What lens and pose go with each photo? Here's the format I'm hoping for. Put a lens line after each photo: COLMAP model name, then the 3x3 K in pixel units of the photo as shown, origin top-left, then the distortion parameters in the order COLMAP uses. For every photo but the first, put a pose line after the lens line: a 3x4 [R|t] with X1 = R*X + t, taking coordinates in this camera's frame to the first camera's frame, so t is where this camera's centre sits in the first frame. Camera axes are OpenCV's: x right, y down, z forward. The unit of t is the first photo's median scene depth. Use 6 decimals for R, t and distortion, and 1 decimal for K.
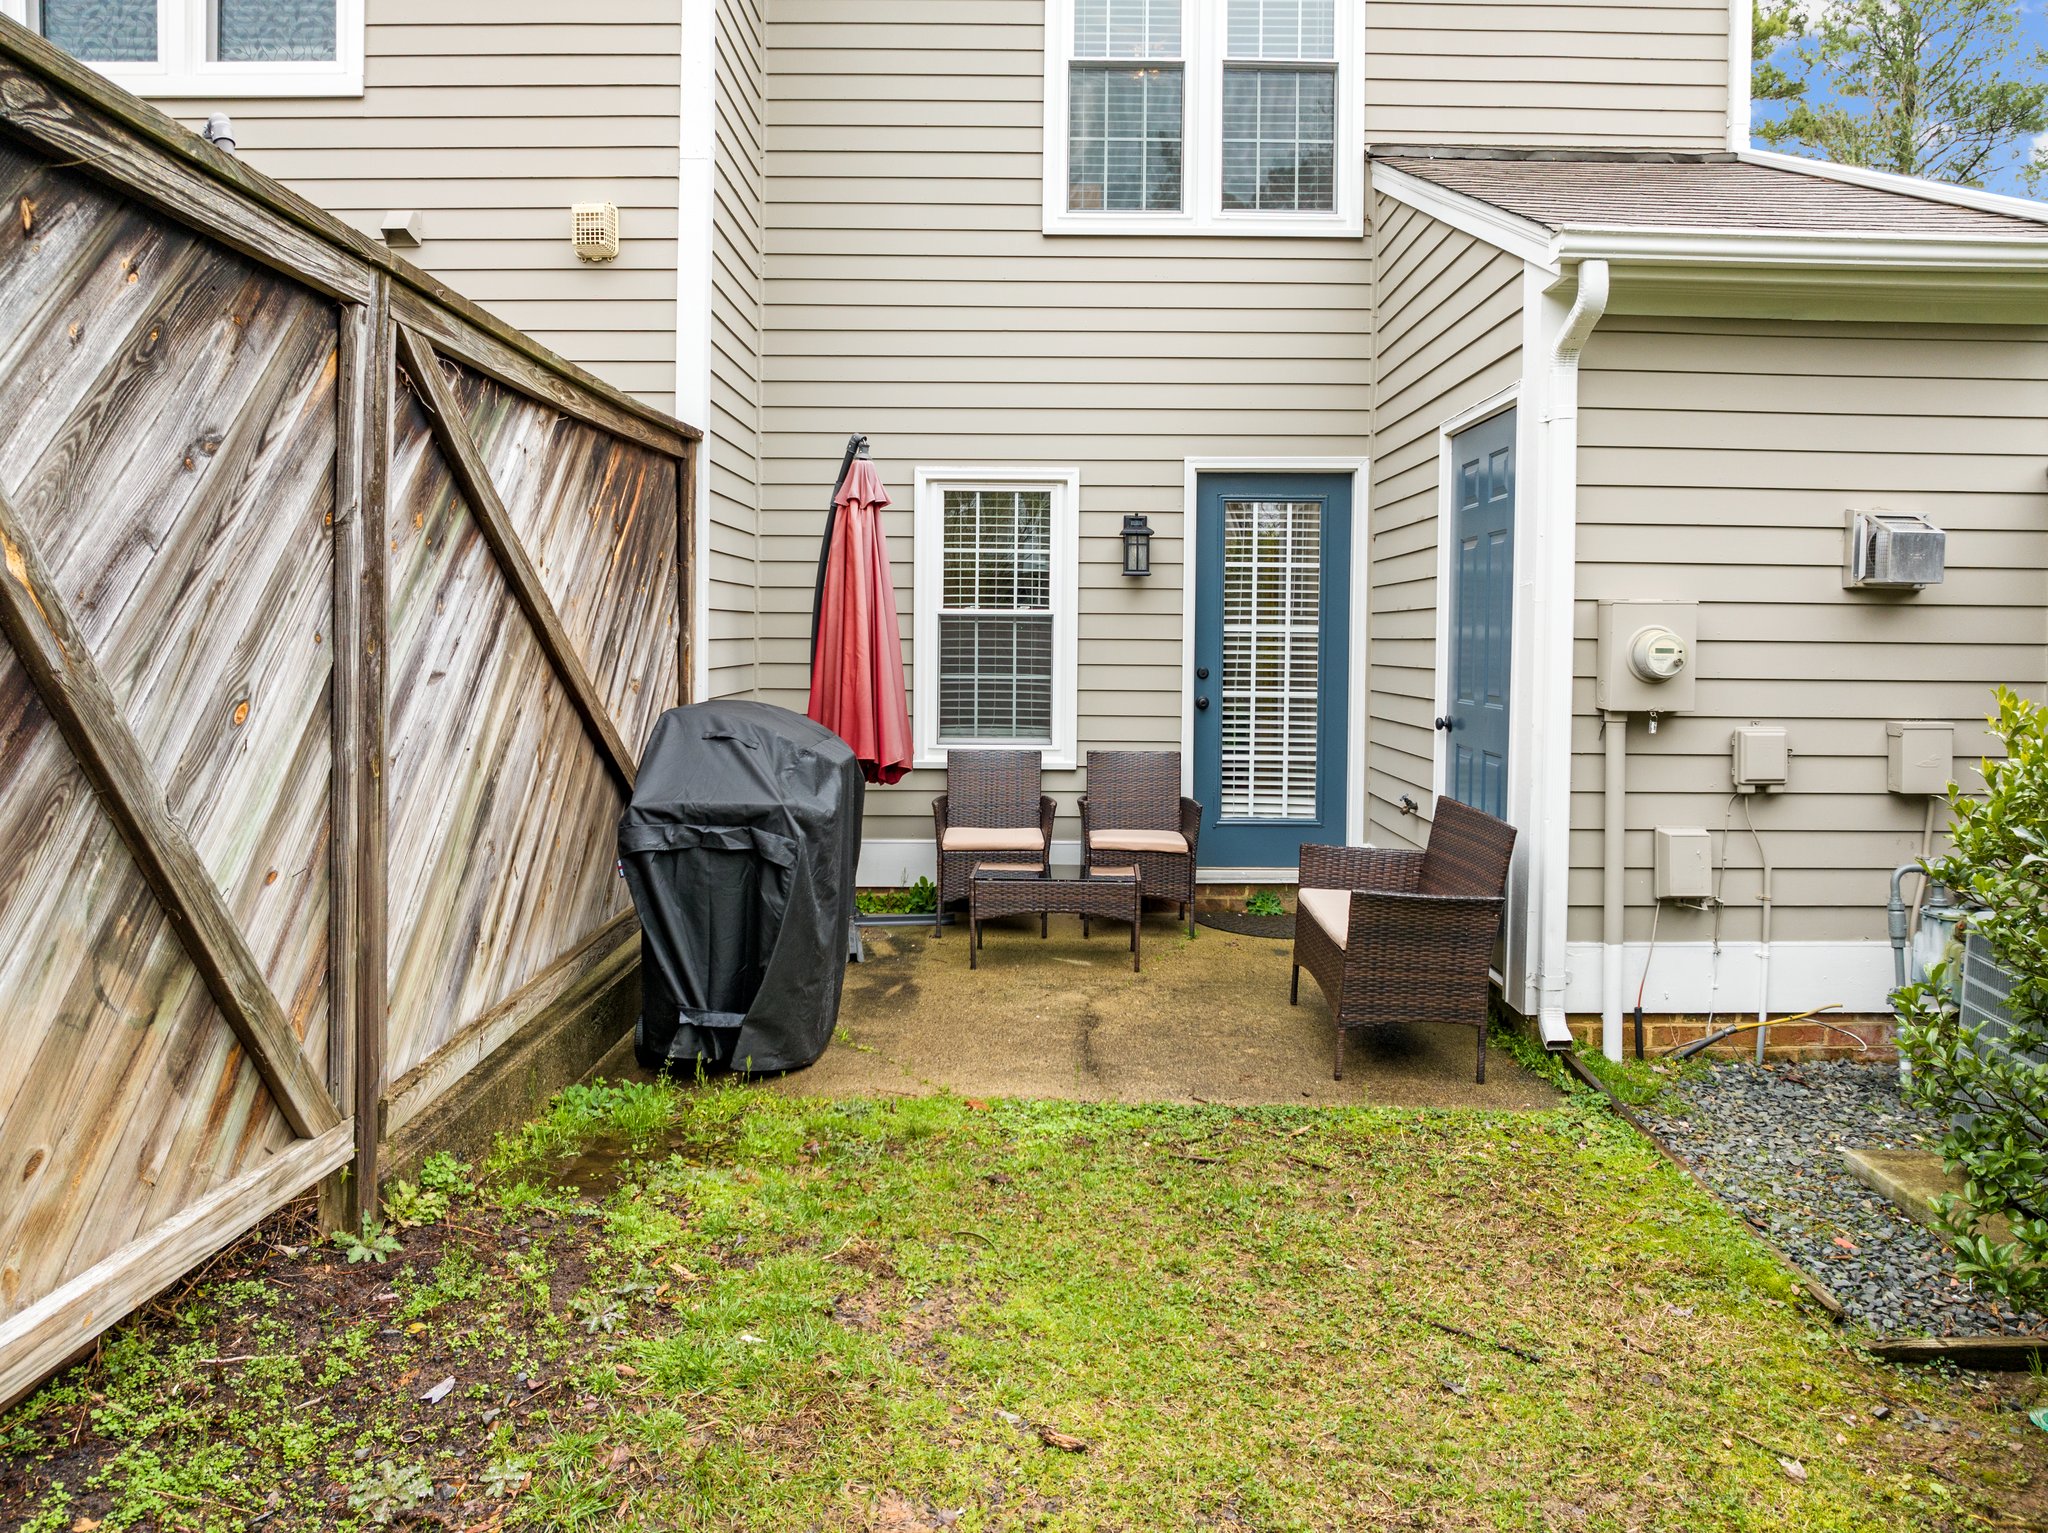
lens RADIAL K [[1504.9, 0, 1056.9], [0, 1504.9, 679.0], [0, 0, 1]] dist [-0.038680, -0.002659]
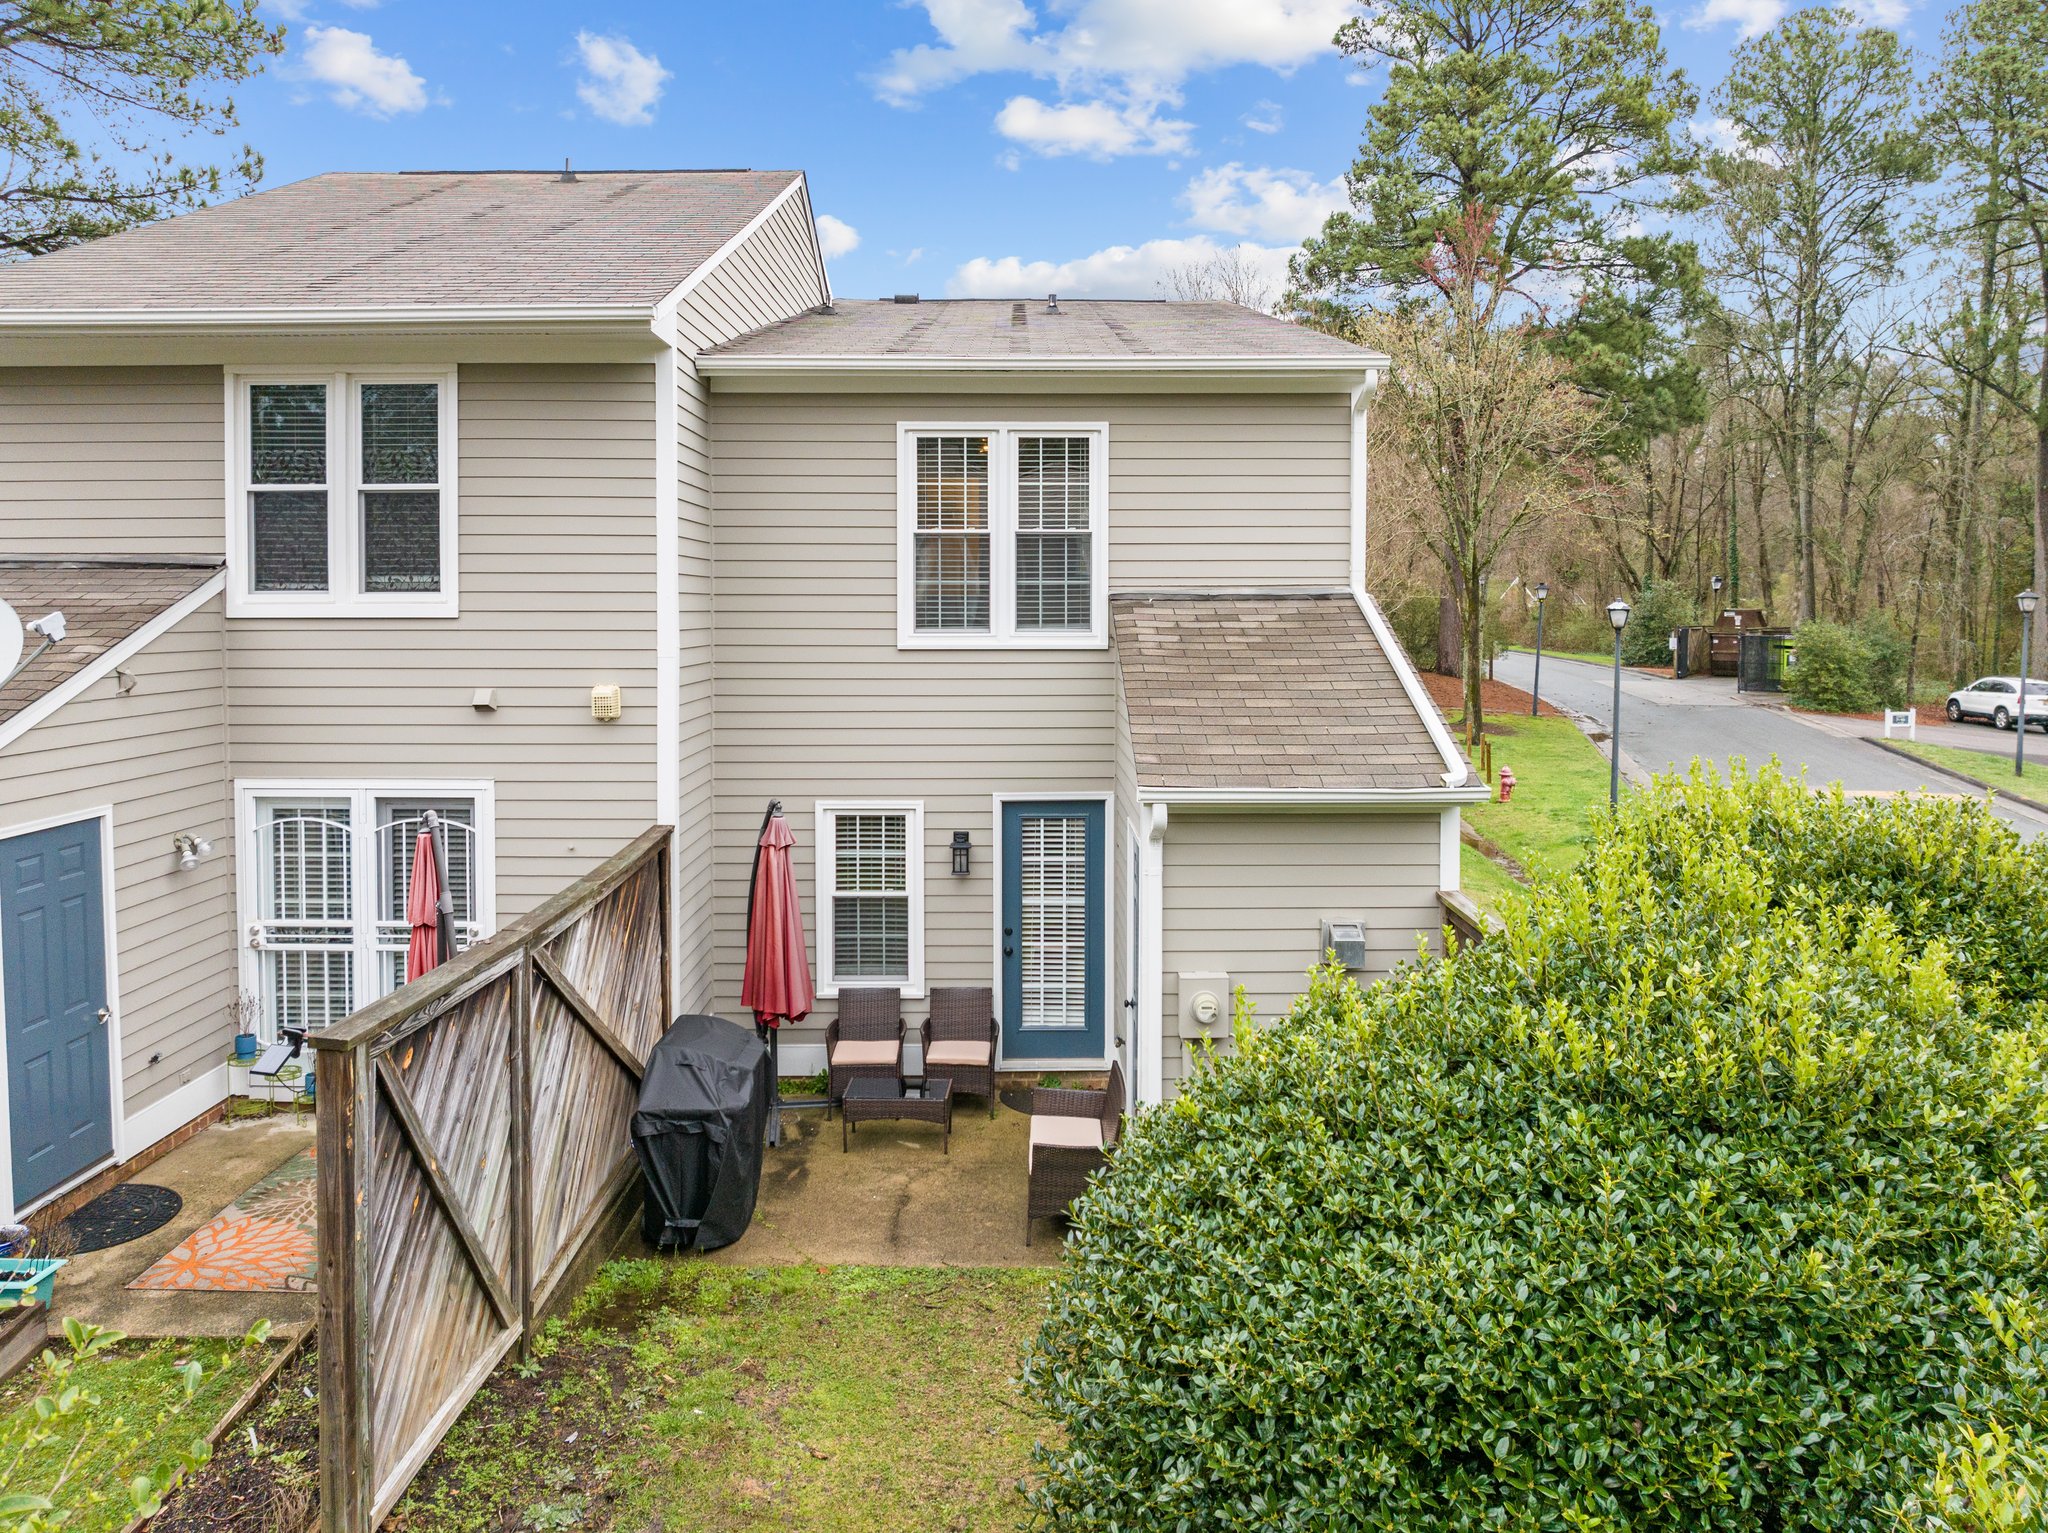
lens RADIAL K [[1509.6, 0, 1054.8], [0, 1509.6, 655.8], [0, 0, 1]] dist [-0.015417, -0.043515]
pose [[0.999903, -0.009378, 0.010332, 0.202413], [0.009338, 0.999949, 0.003942, -0.443360], [-0.010368, -0.003845, 0.999939, -0.801305]]
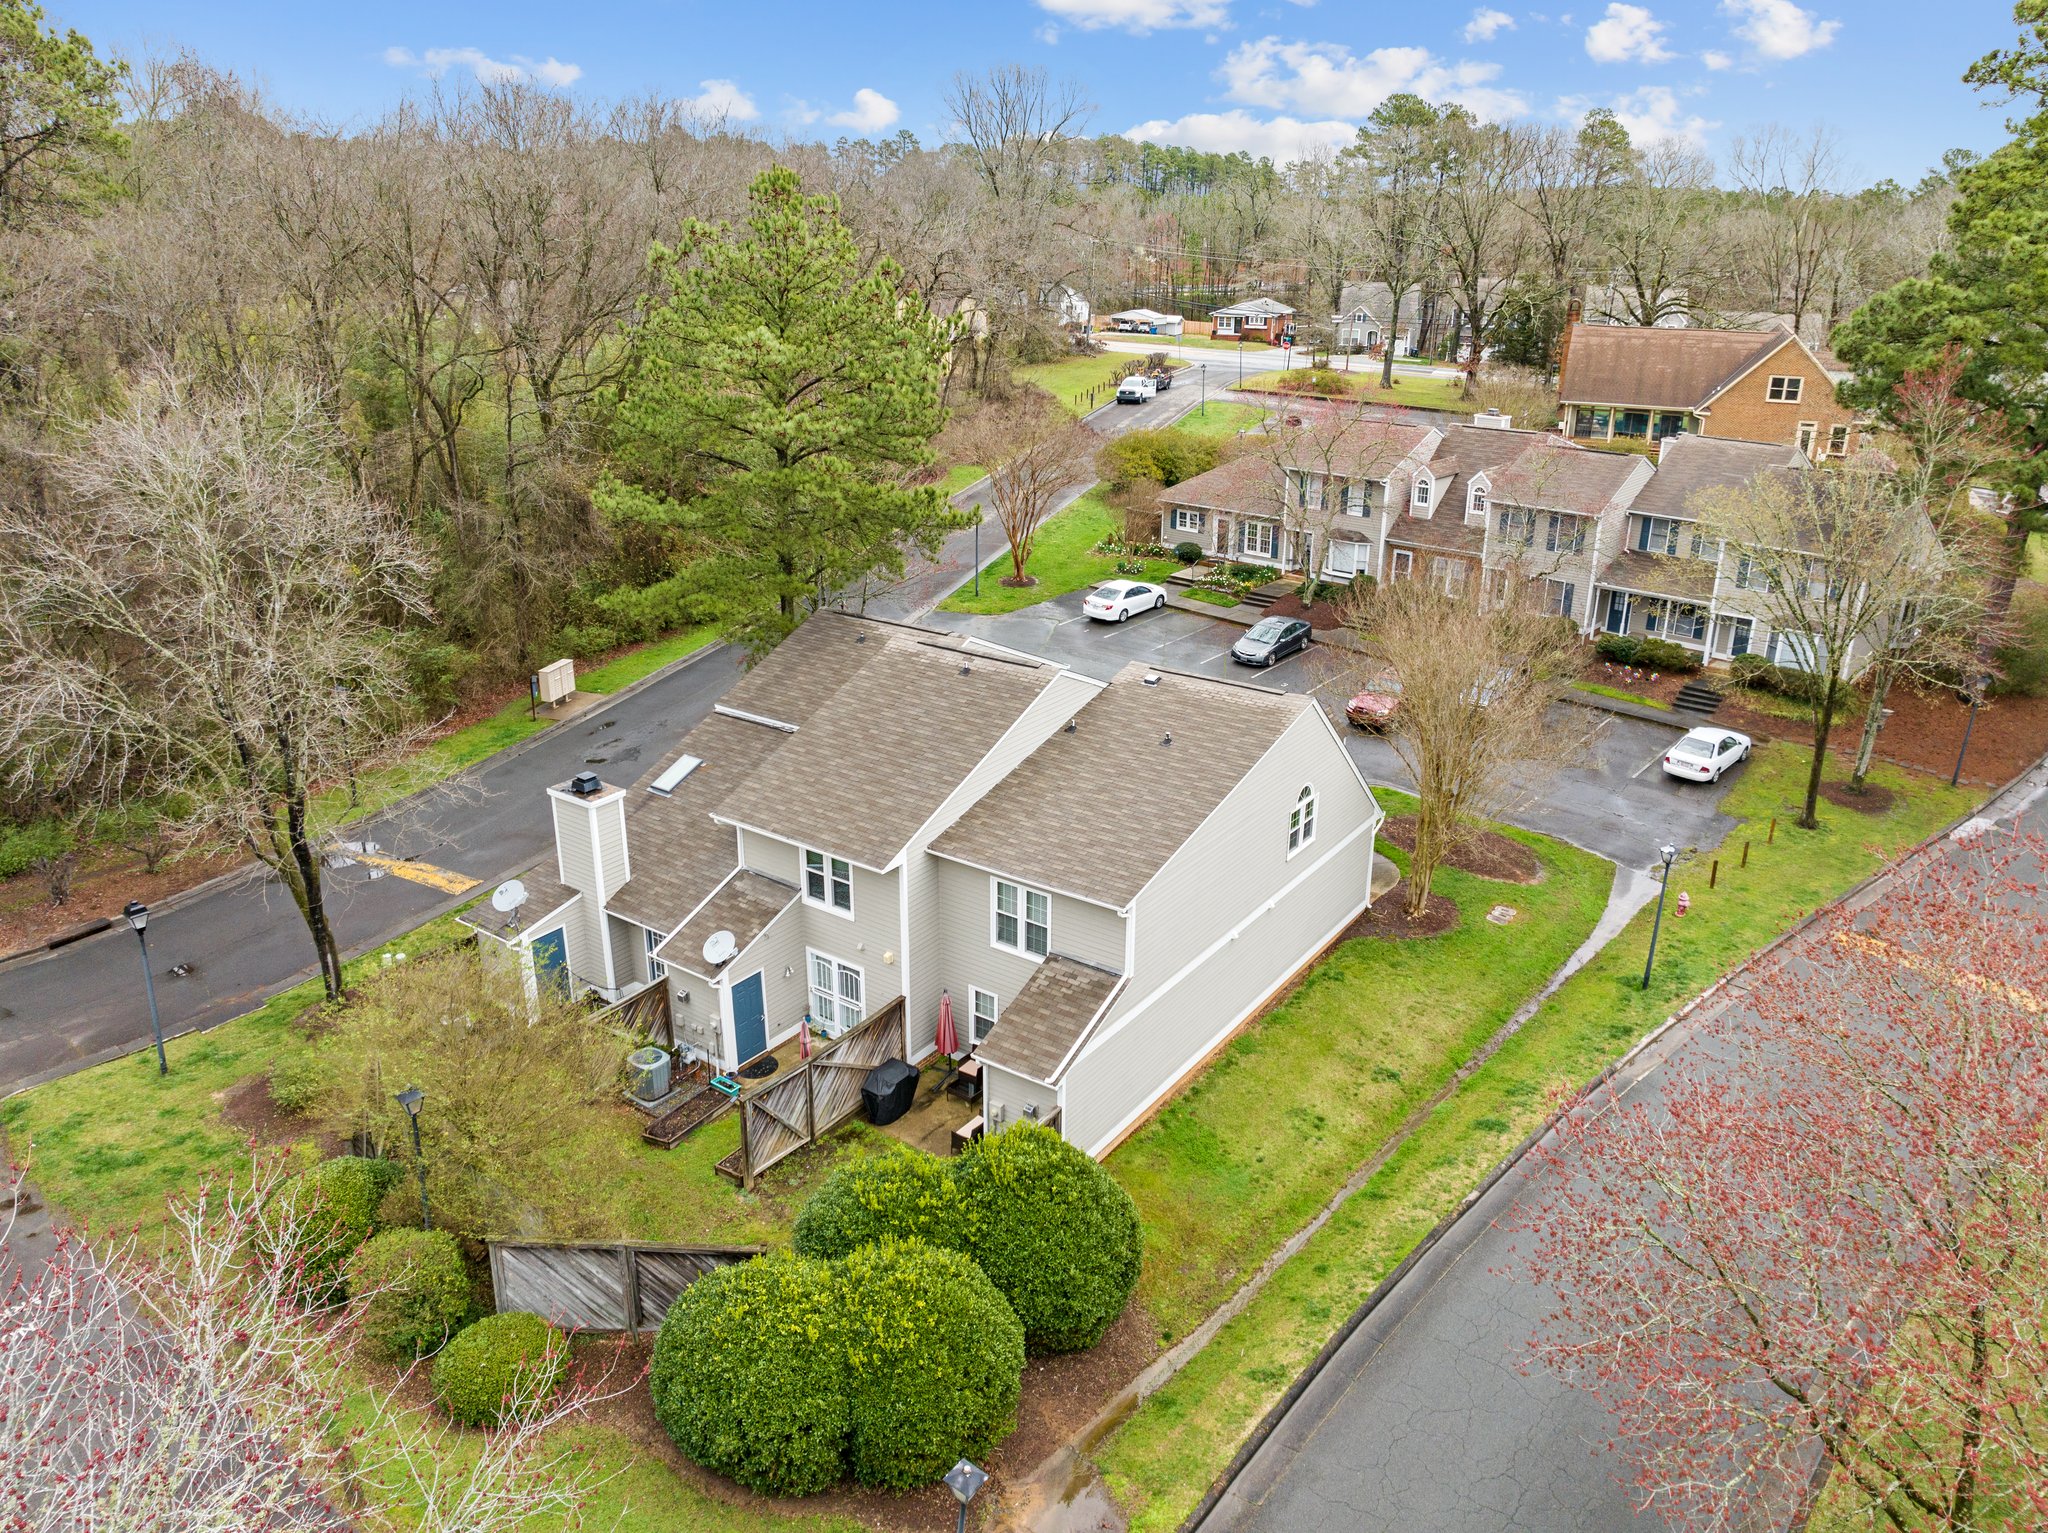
lens RADIAL K [[1458.6, 0, 1026.9], [0, 1458.6, 814.6], [0, 0, 1]] dist [0.005184, 0.000135]
pose [[0.816193, 0.219727, -0.534368, 3.434328], [-0.021744, 0.935891, 0.351618, -3.261855], [0.577370, -0.275369, 0.768645, -3.195191]]
